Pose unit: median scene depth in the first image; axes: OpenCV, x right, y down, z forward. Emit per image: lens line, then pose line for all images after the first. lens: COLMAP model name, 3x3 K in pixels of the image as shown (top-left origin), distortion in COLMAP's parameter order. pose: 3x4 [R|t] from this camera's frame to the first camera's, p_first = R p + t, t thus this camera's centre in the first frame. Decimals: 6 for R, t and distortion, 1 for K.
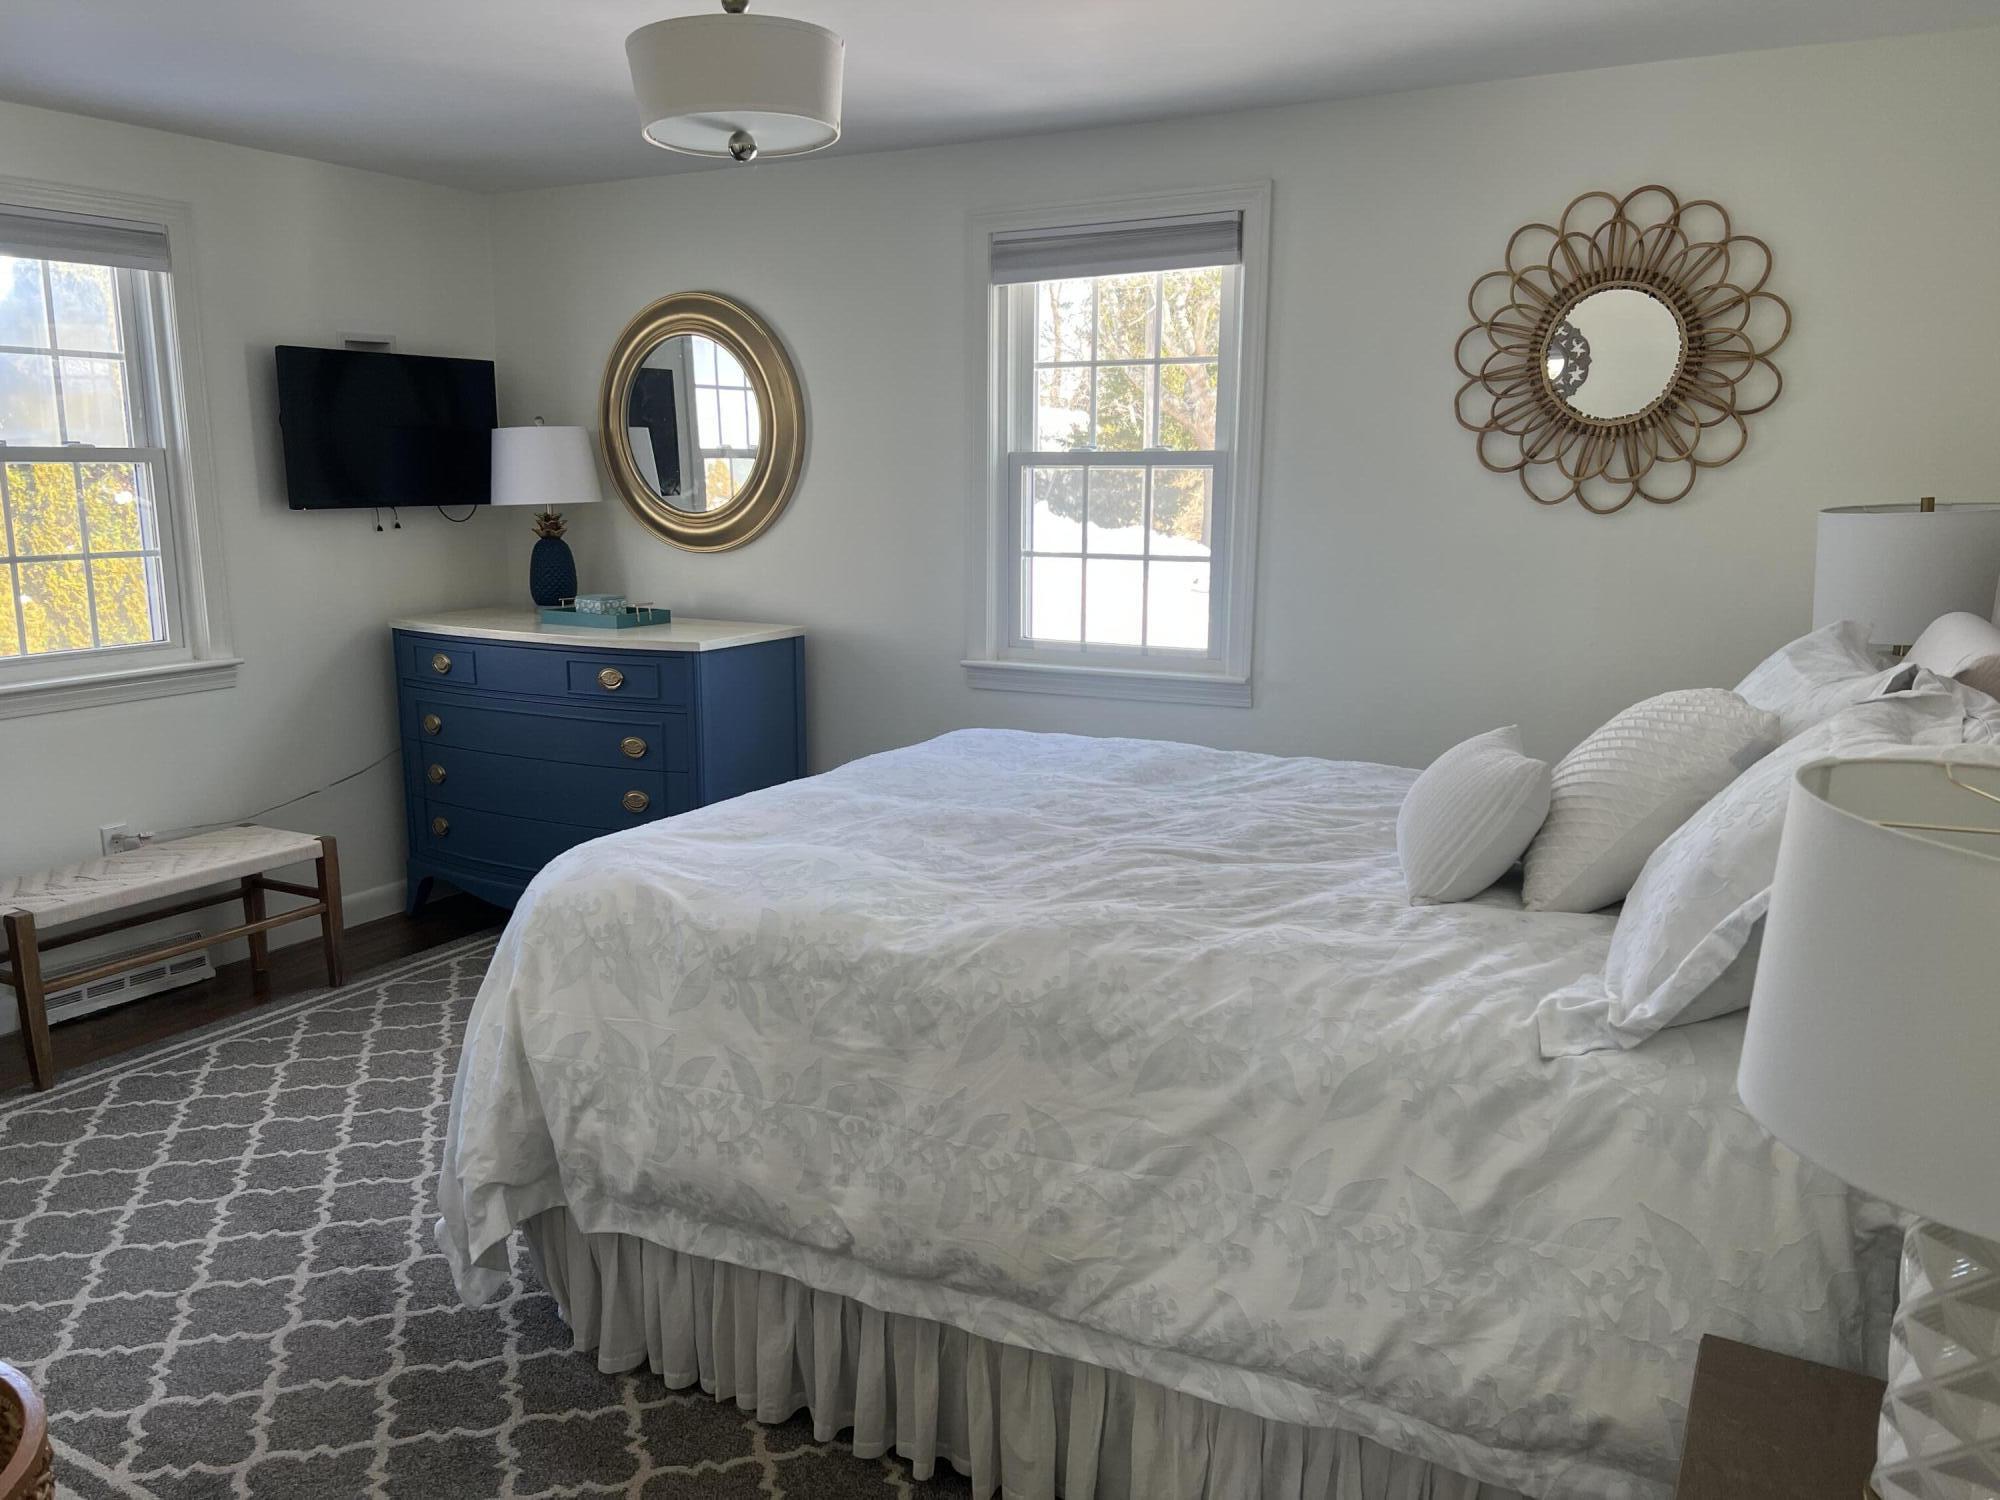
lens RADIAL K [[1514.5, 0, 998.0], [0, 1514.5, 764.2], [0, 0, 1]] dist [0.067699, -0.078093]
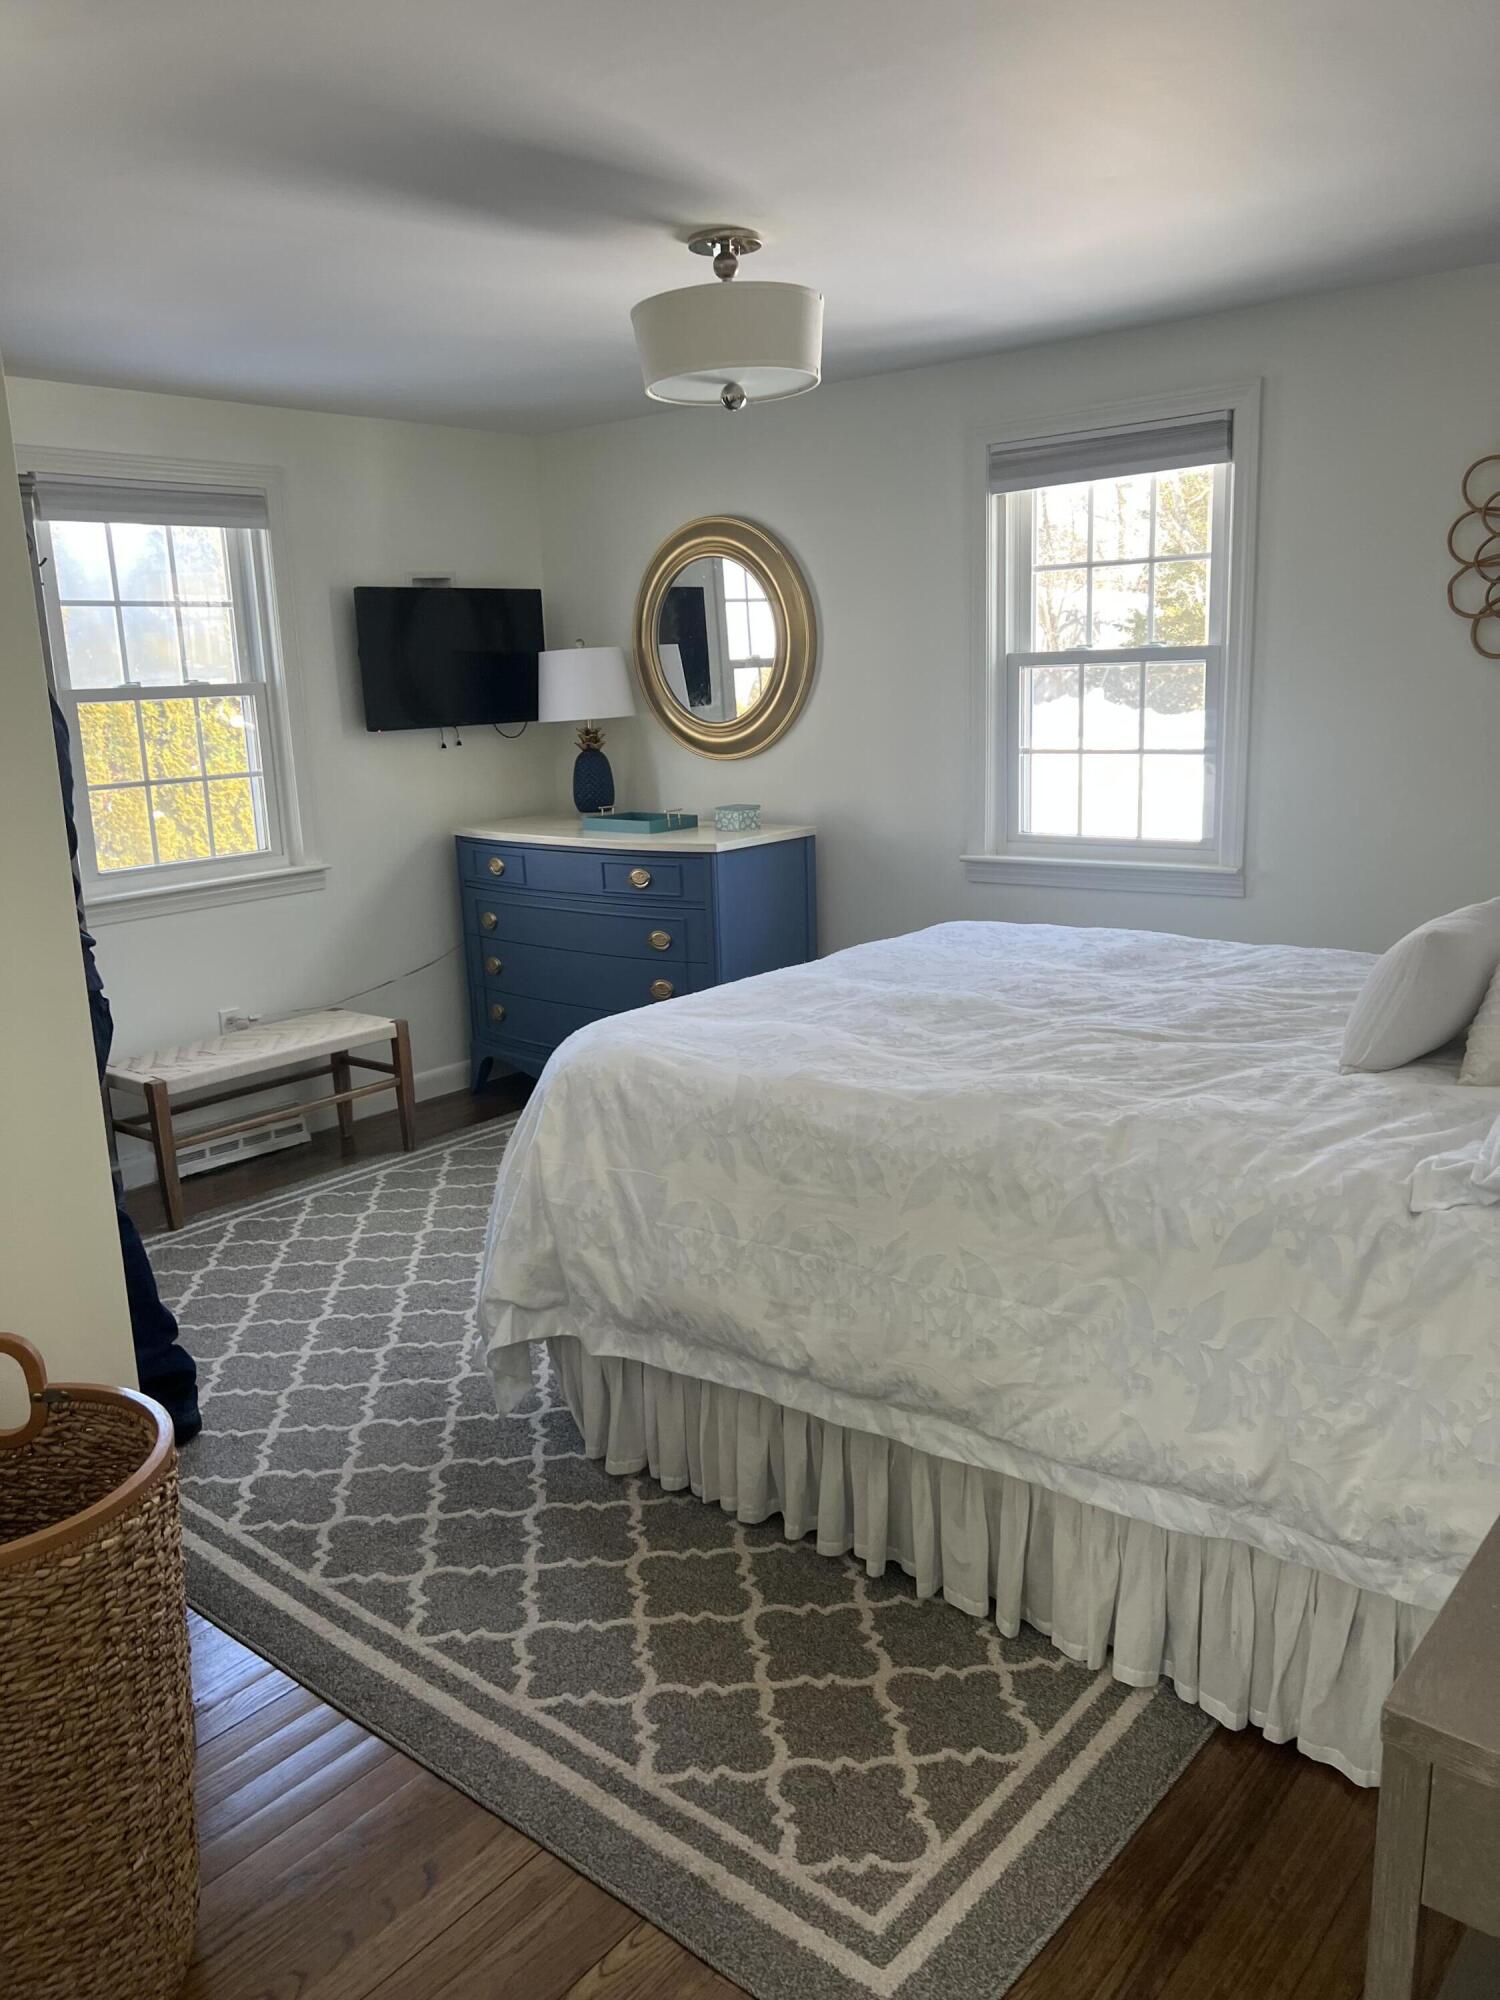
lens RADIAL K [[1509.2, 0, 752.1], [0, 1509.2, 994.5], [0, 0, 1]] dist [0.123000, -0.310801]
pose [[0.981101, 0.002819, -0.193476, 0.067056], [0.001382, 0.999766, 0.021574, 0.008146], [0.193491, -0.021434, 0.980868, -0.104219]]
